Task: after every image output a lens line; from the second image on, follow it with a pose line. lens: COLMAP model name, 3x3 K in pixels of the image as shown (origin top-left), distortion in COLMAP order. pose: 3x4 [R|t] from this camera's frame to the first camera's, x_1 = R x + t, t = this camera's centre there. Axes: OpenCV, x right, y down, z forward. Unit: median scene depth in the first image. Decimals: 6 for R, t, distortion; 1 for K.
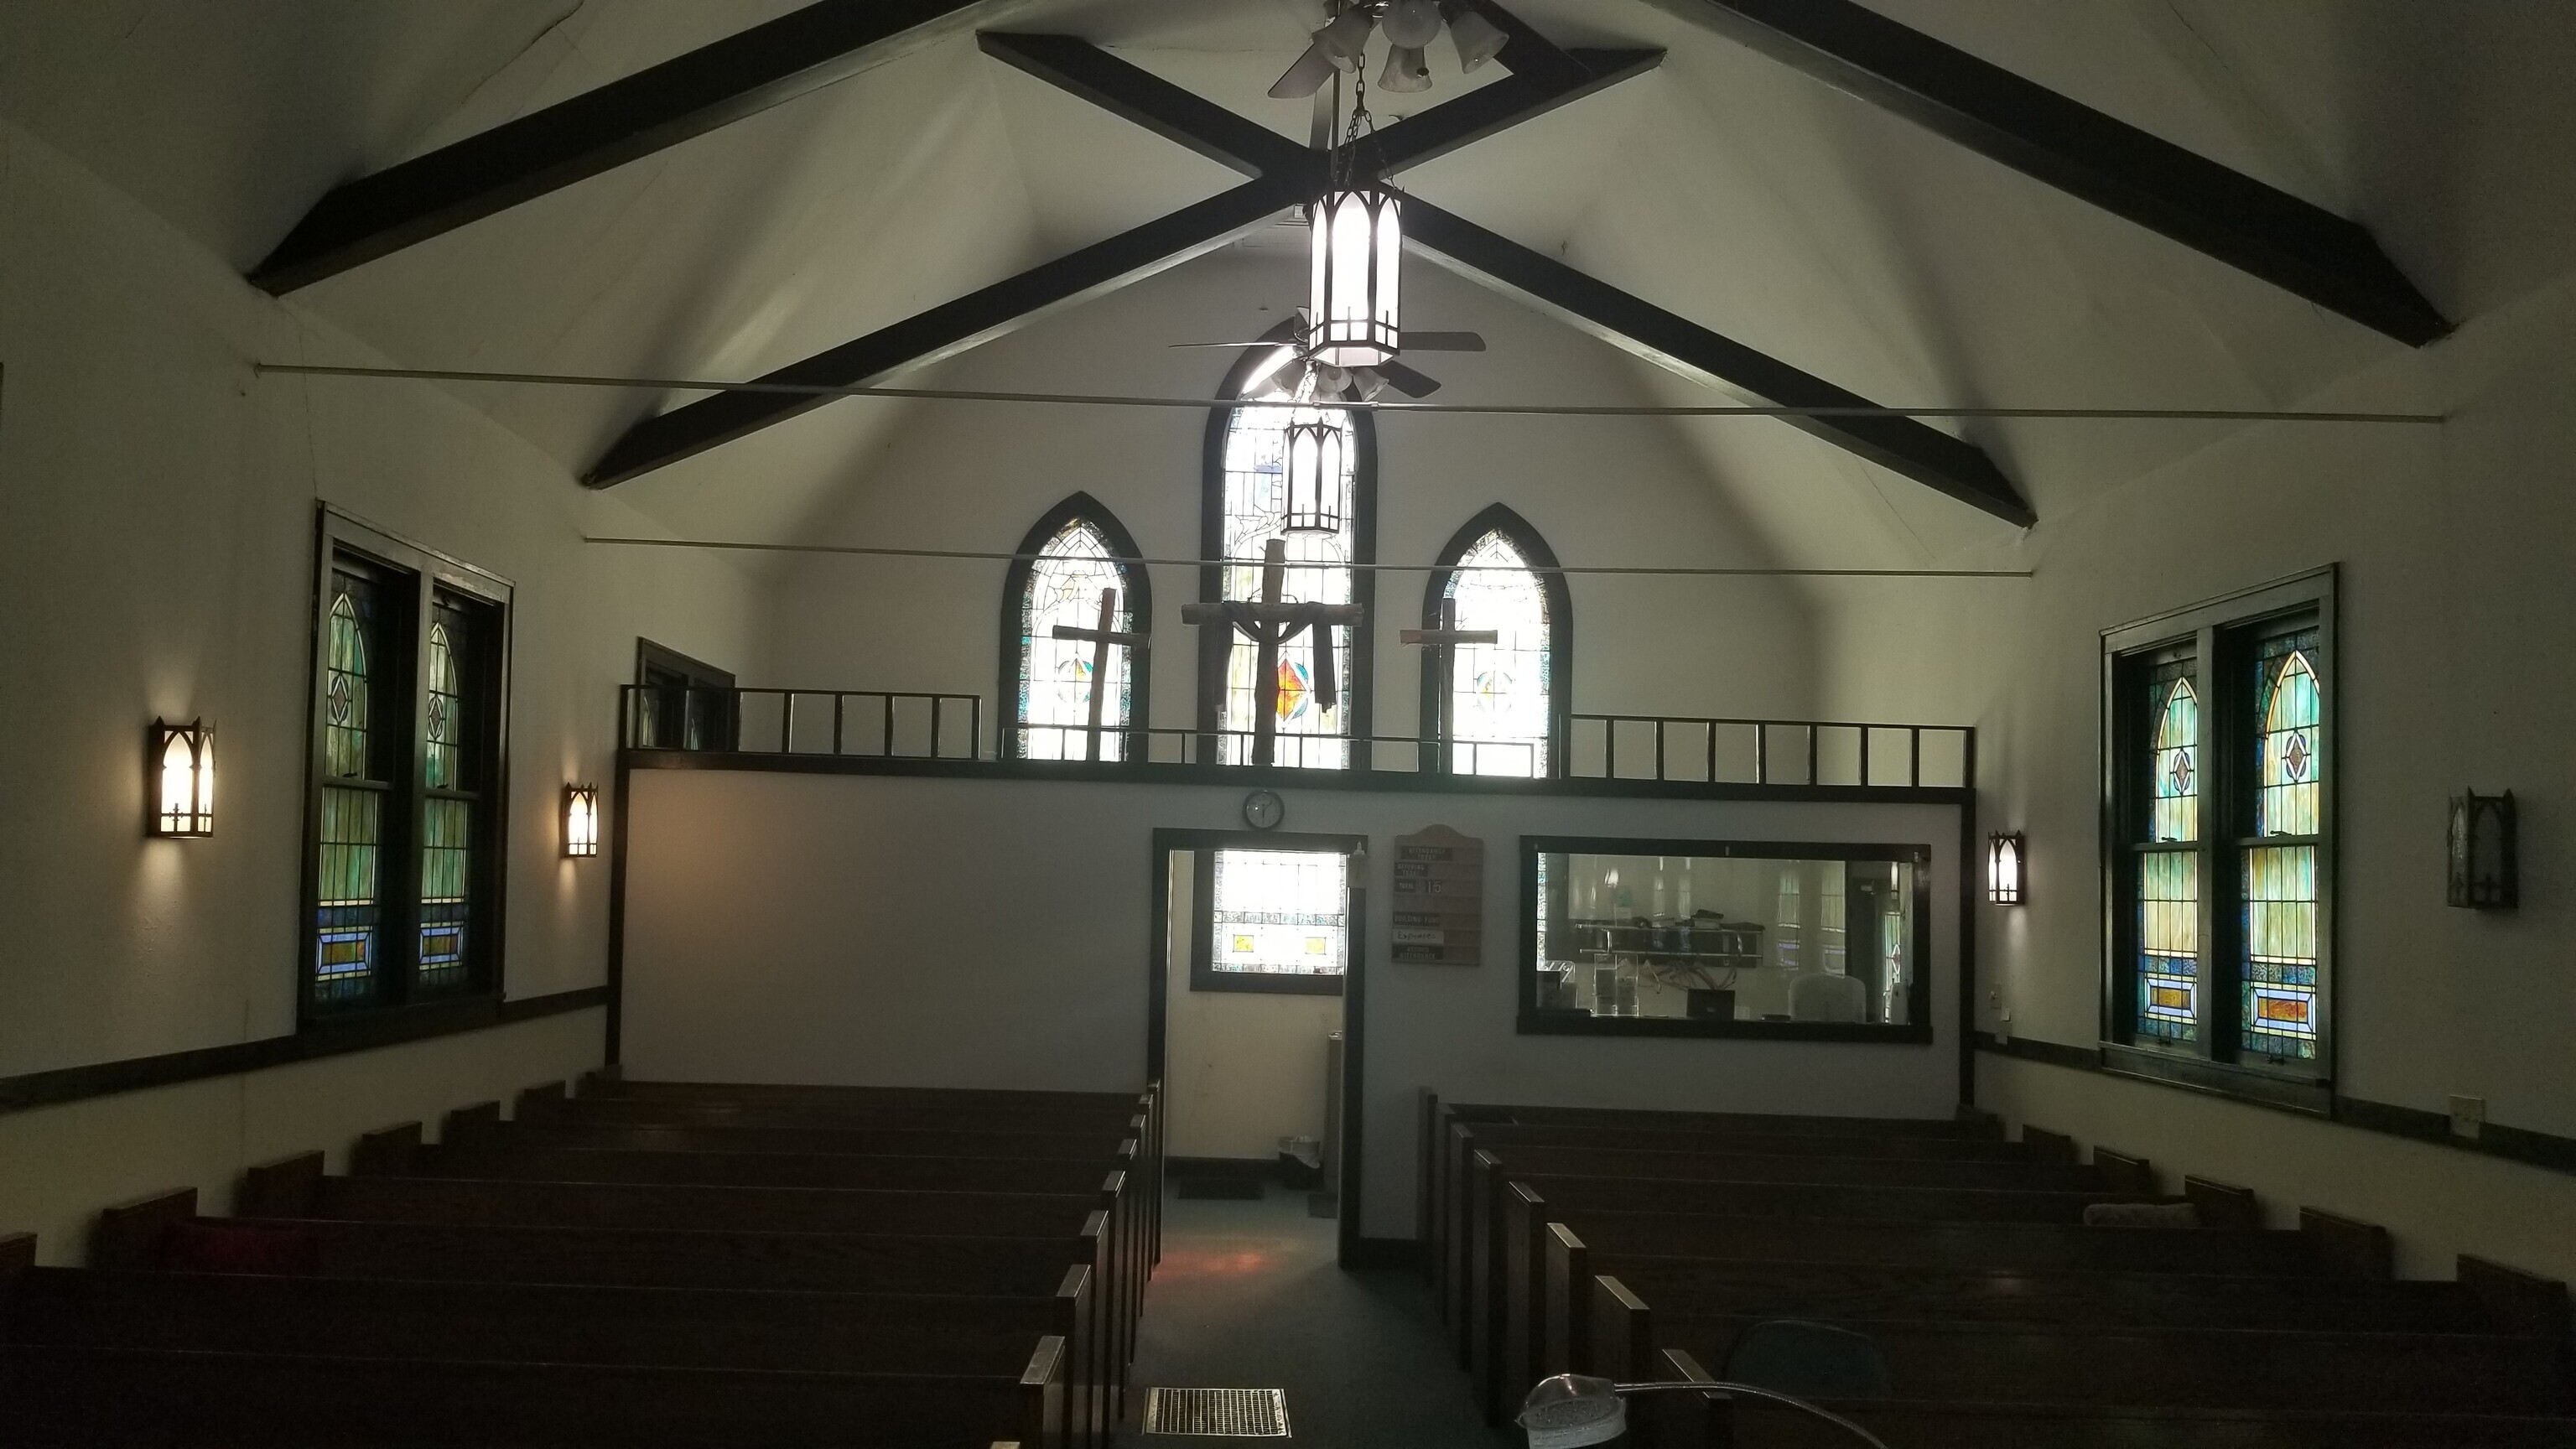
lens RADIAL K [[2029.0, 0, 1241.3], [0, 2029.0, 695.6], [0, 0, 1]] dist [0.095465, -0.012523]
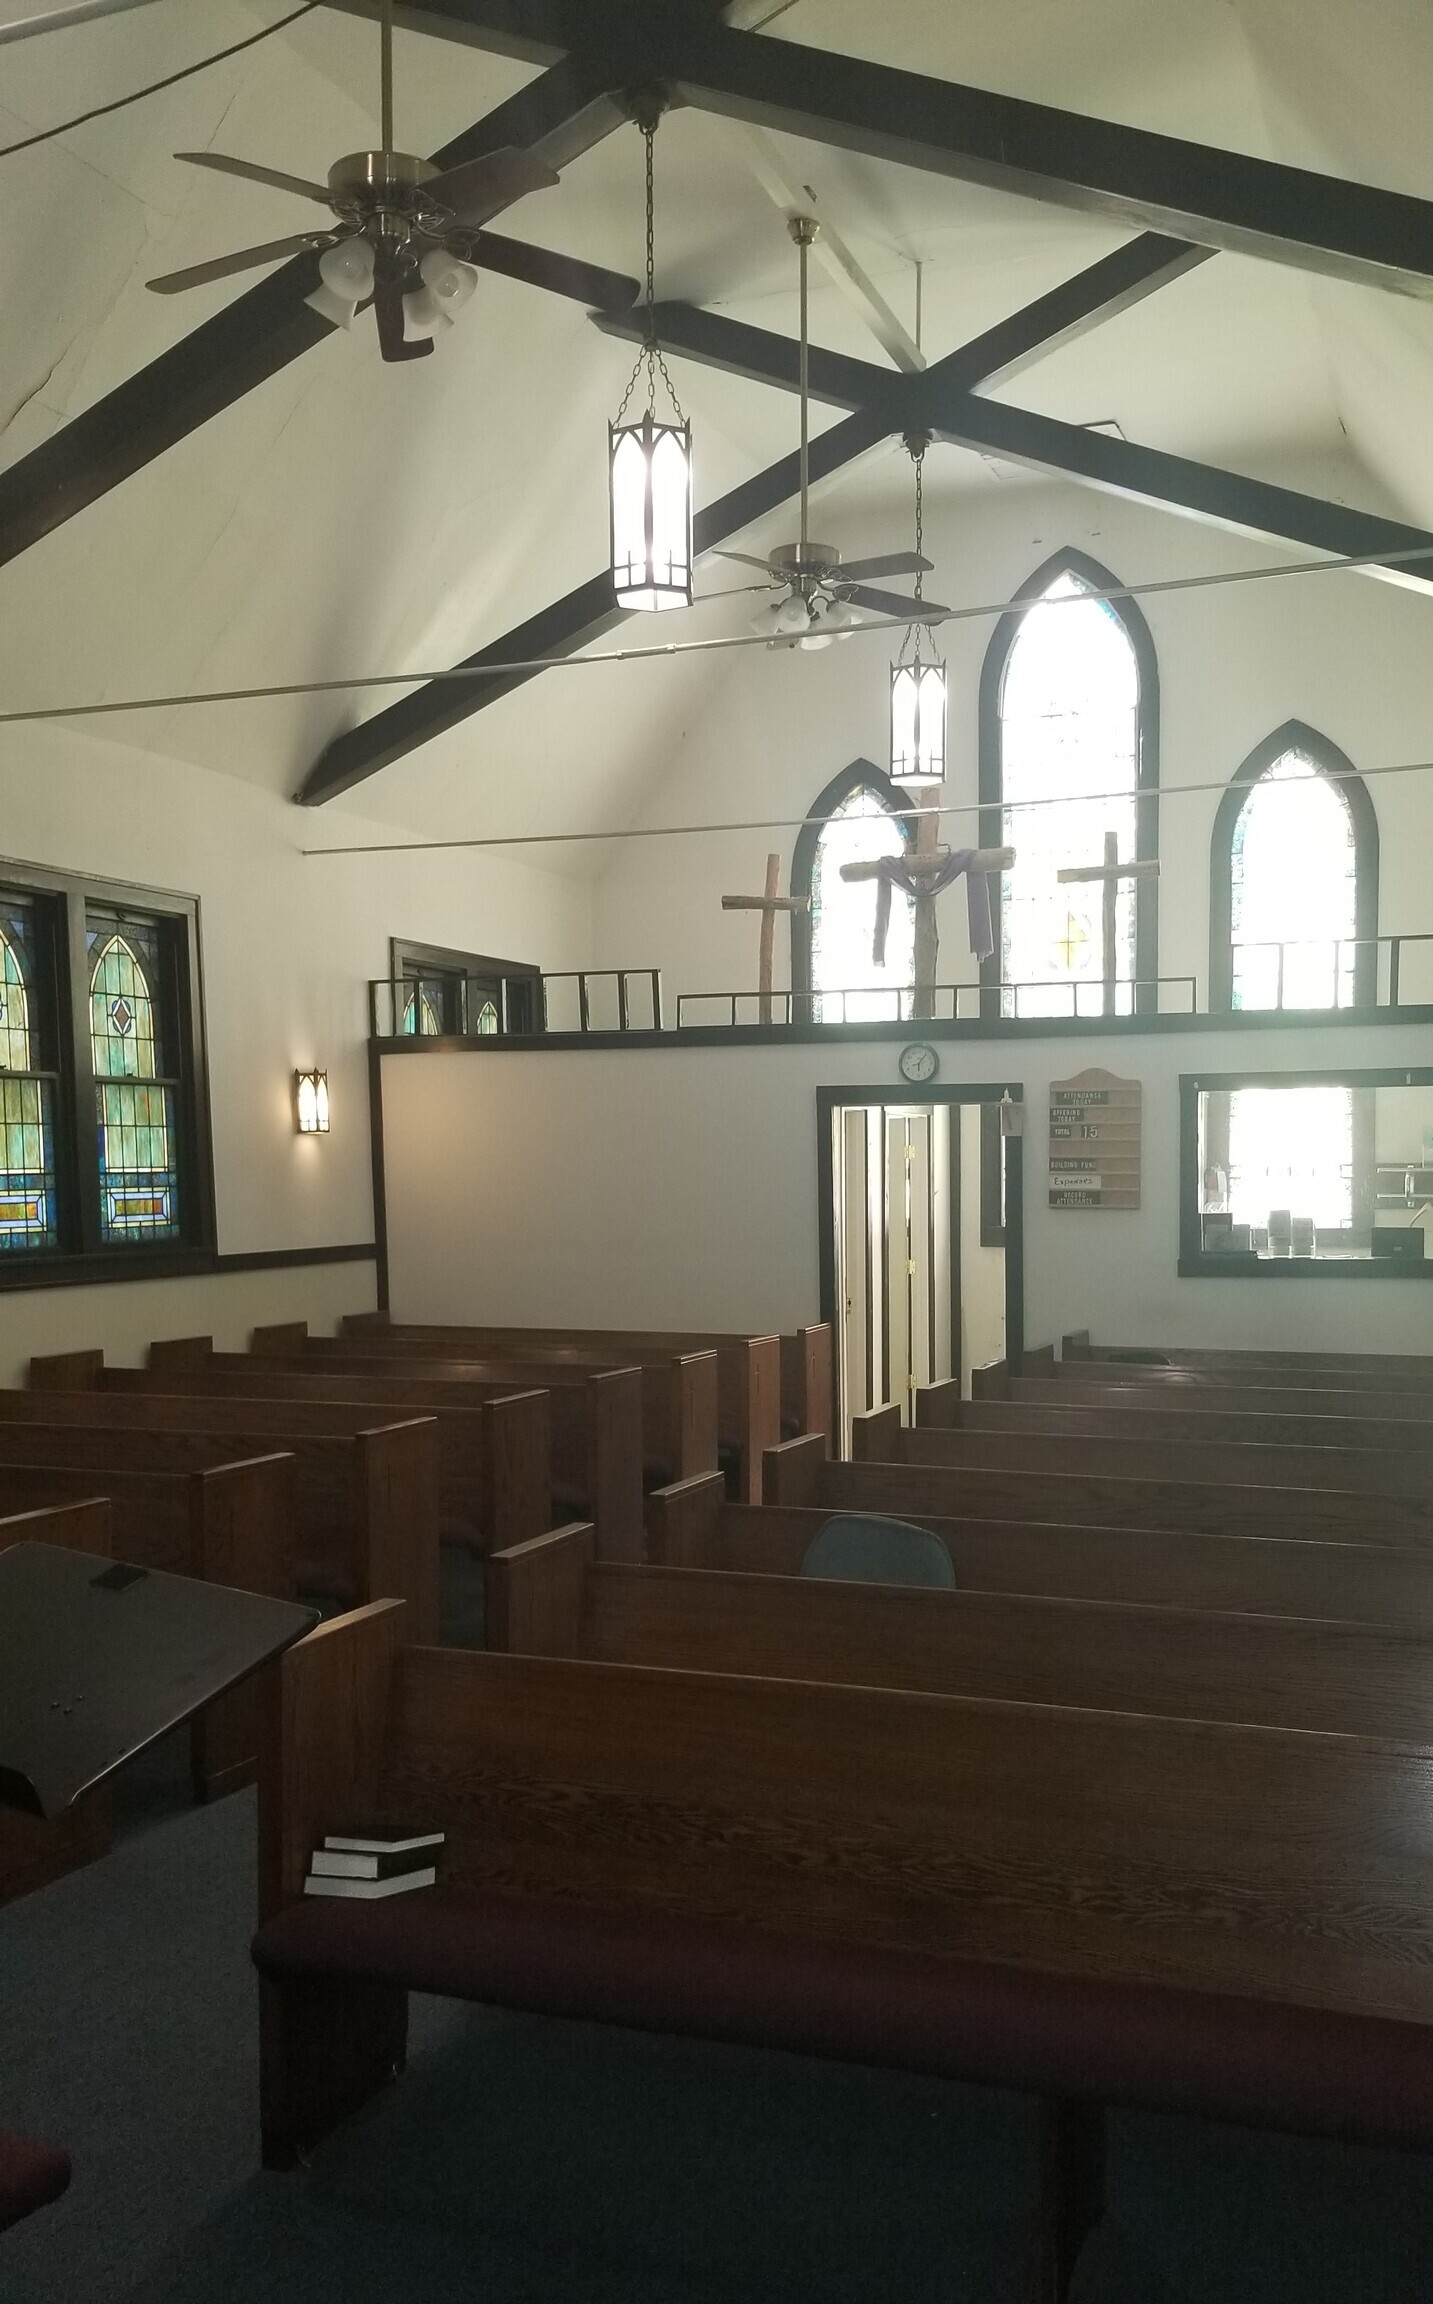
lens RADIAL K [[2071.6, 0, 725.1], [0, 2071.6, 1155.0], [0, 0, 1]] dist [0.027960, -0.002786]
pose [[0.924497, -0.033901, -0.379678, 0.309812], [0.069857, 0.994237, 0.081324, 0.010984], [0.374733, -0.101707, 0.921537, 0.004858]]
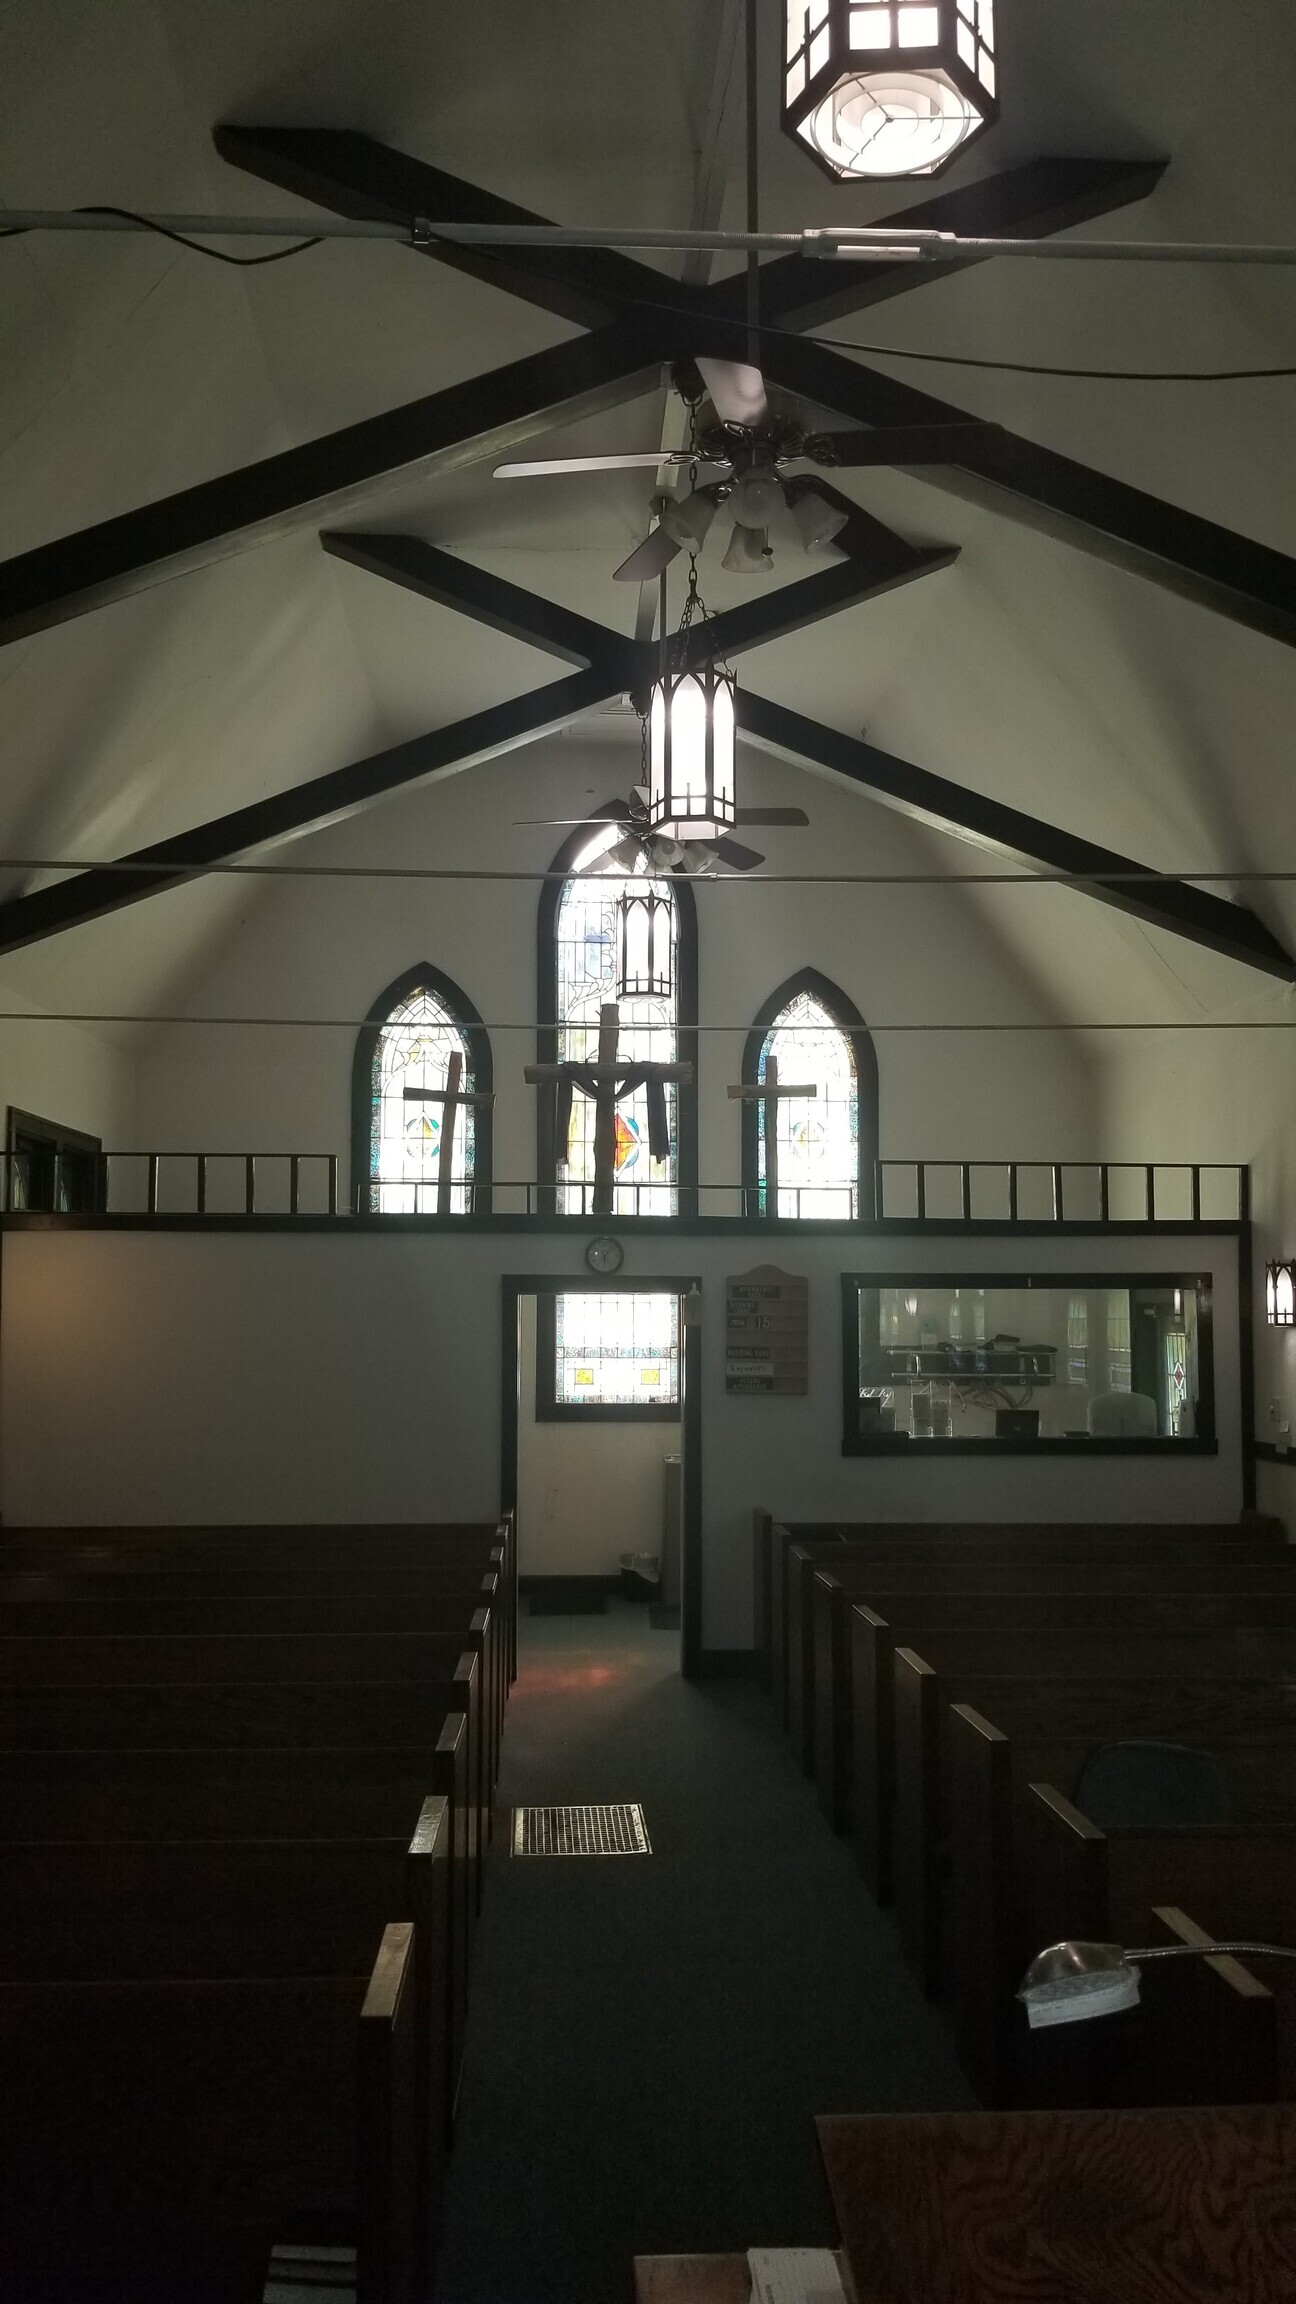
lens RADIAL K [[1814.8, 0, 653.9], [0, 1814.8, 1143.4], [0, 0, 1]] dist [0.095465, -0.012523]
pose [[0.998505, -0.020468, 0.050681, -0.010324], [0.020416, 0.999790, 0.001553, -0.004019], [-0.050702, -0.000516, 0.998714, 0.036929]]
